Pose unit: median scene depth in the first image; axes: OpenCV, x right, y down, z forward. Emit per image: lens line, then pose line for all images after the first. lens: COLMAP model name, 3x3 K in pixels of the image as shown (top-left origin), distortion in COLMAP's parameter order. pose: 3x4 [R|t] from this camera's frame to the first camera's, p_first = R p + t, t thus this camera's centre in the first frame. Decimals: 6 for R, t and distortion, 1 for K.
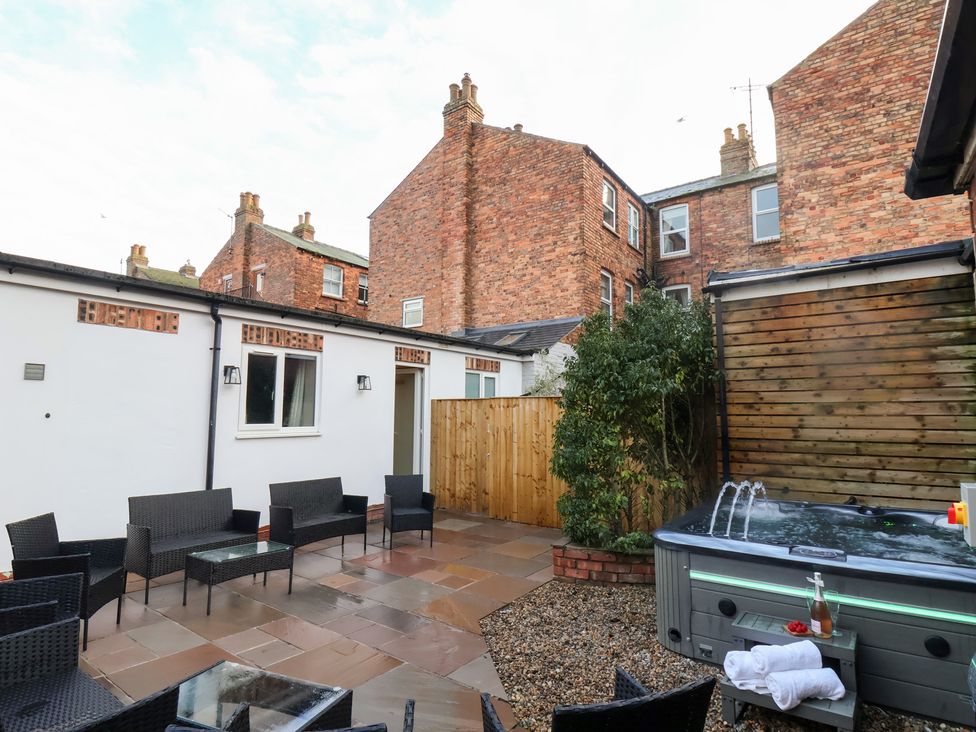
lens RADIAL K [[514.4, 0, 490.4], [0, 514.4, 368.8], [0, 0, 1]] dist [0.004222, -0.014107]
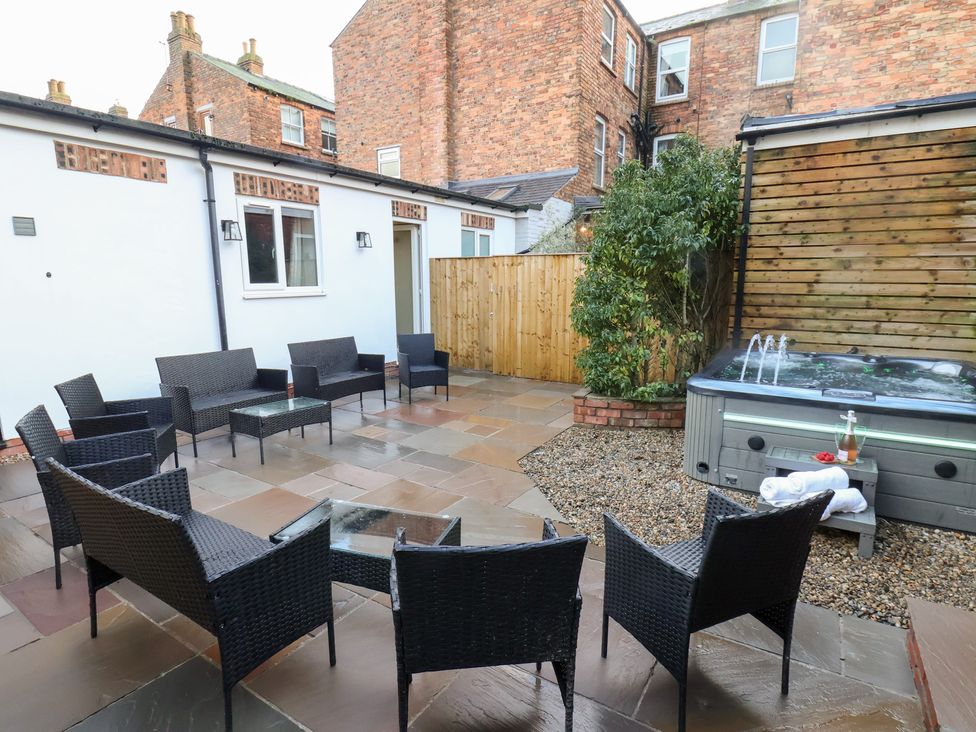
lens RADIAL K [[514.4, 0, 489.9], [0, 514.4, 372.5], [0, 0, 1]] dist [0.004222, -0.014107]
pose [[0.997875, -0.017403, 0.062793, -0.112350], [-0.000143, 0.963087, 0.269191, 0.010400], [-0.065159, -0.268627, 0.961038, 0.004522]]
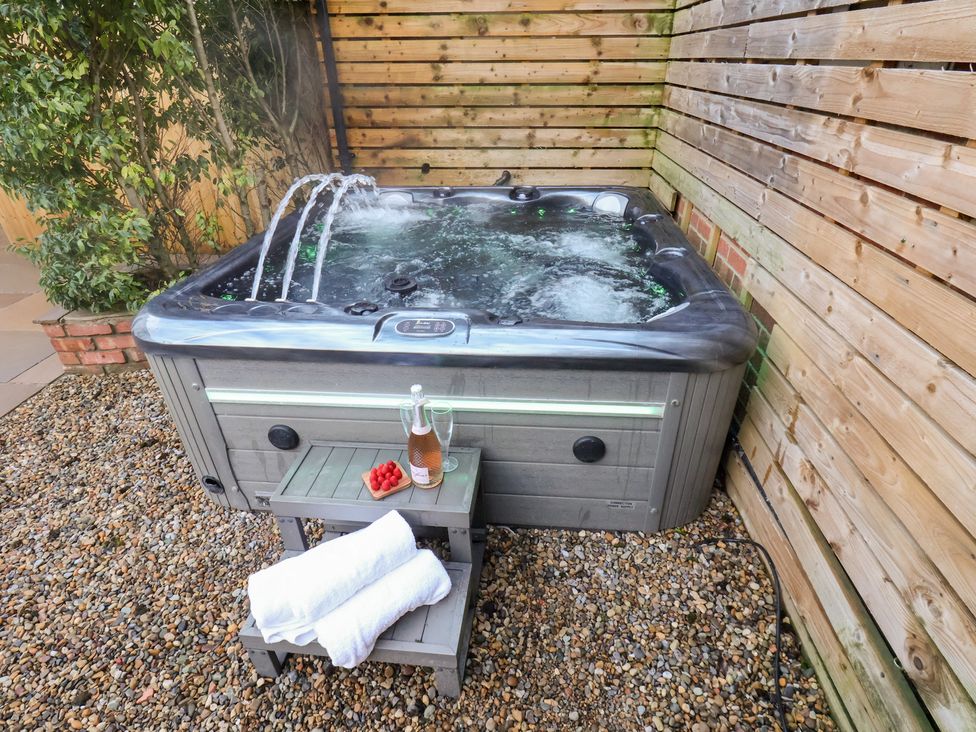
lens RADIAL K [[514.4, 0, 491.7], [0, 514.4, 374.3], [0, 0, 1]] dist [0.004222, -0.014107]
pose [[0.850204, -0.281327, 0.444982, 0.260982], [-0.037150, 0.811076, 0.583760, 0.054135], [-0.525141, -0.512846, 0.679128, 0.340566]]
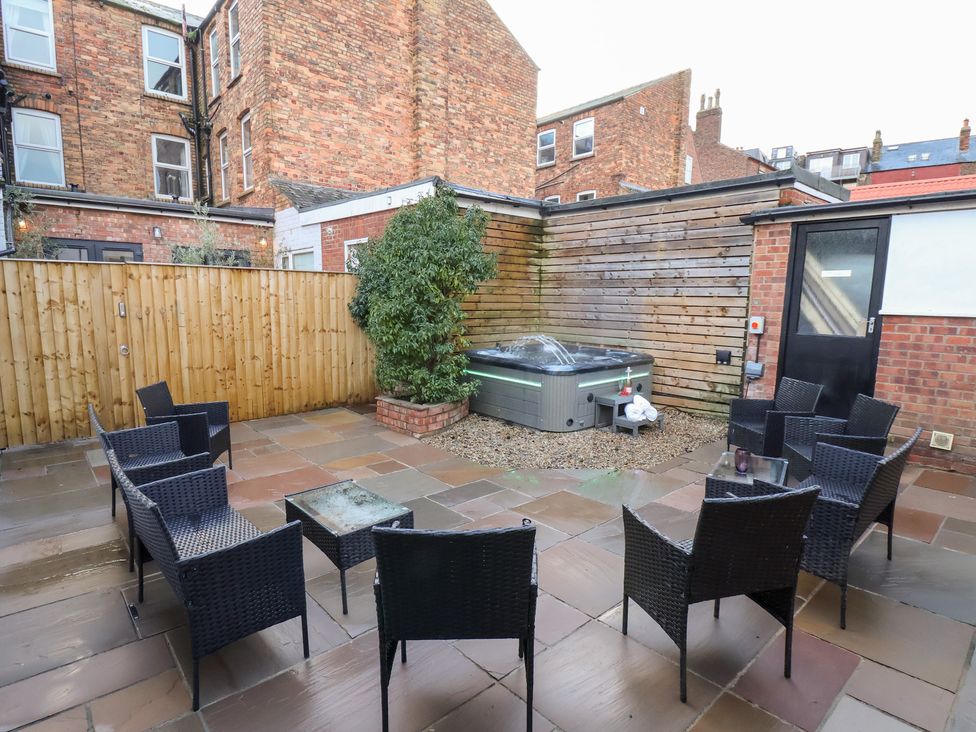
lens RADIAL K [[524.0, 0, 492.7], [0, 524.0, 374.2], [0, 0, 1]] dist [-0.004312, -0.006119]
pose [[0.208141, -0.142157, 0.967713, -0.901633], [-0.099985, 0.981106, 0.165630, 0.060051], [-0.972975, -0.131232, 0.189995, 0.611928]]
